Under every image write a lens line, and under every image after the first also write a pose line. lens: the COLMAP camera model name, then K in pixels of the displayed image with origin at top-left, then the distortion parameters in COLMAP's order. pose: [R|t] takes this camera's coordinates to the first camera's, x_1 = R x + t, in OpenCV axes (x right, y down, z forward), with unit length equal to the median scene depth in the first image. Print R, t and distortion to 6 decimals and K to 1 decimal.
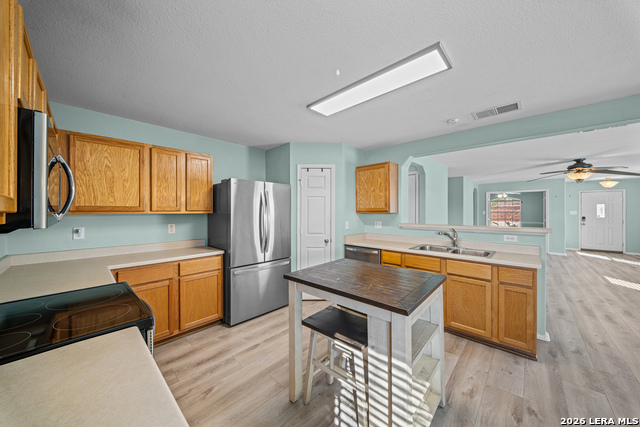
lens RADIAL K [[222.5, 0, 318.7], [0, 222.5, 211.9], [0, 0, 1]] dist [0.000052, -0.001318]
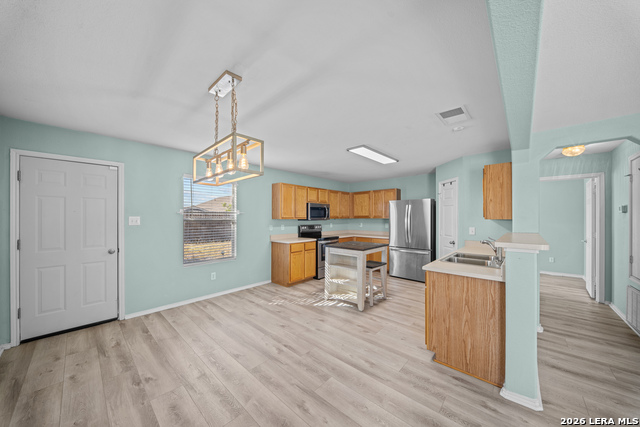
lens RADIAL K [[222.5, 0, 315.9], [0, 222.5, 216.3], [0, 0, 1]] dist [0.000052, -0.001318]
pose [[0.001214, -0.005429, -0.999985, 1.474507], [-0.003423, 0.999979, -0.005433, -0.000703], [0.999993, 0.003429, 0.001195, 0.322061]]
